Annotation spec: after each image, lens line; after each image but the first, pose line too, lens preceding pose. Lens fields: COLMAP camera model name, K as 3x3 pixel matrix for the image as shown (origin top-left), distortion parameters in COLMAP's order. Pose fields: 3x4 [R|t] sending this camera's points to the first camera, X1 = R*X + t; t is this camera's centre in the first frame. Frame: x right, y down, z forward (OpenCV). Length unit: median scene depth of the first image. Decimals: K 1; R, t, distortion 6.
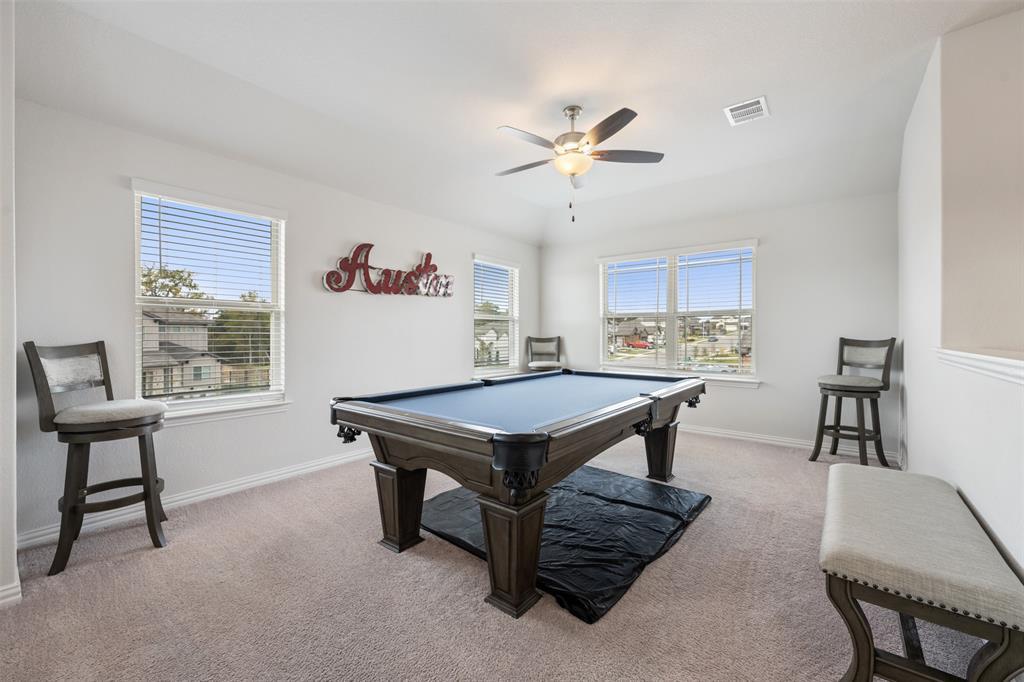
lens RADIAL K [[408.7, 0, 509.9], [0, 408.7, 334.9], [0, 0, 1]] dist [0.001223, -0.000015]
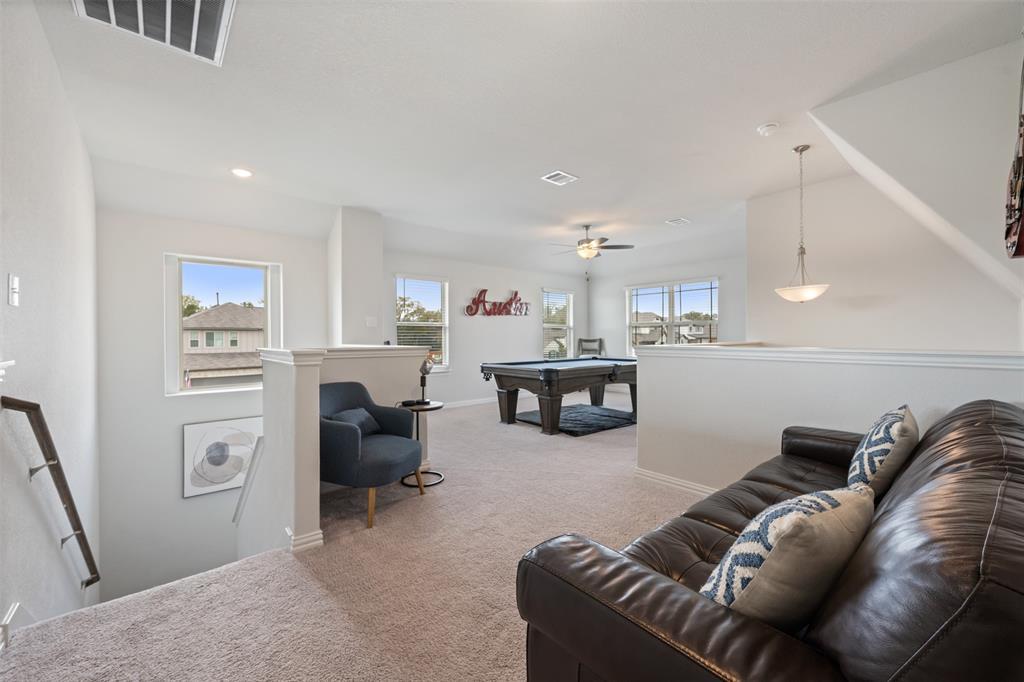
lens RADIAL K [[411.2, 0, 513.9], [0, 411.2, 336.9], [0, 0, 1]] dist [0.000340, 0.000018]
pose [[0.982295, -0.005589, -0.187258, 0.134359], [0.005005, 0.999981, -0.003590, 0.003406], [0.187275, 0.002590, 0.982304, -0.818514]]
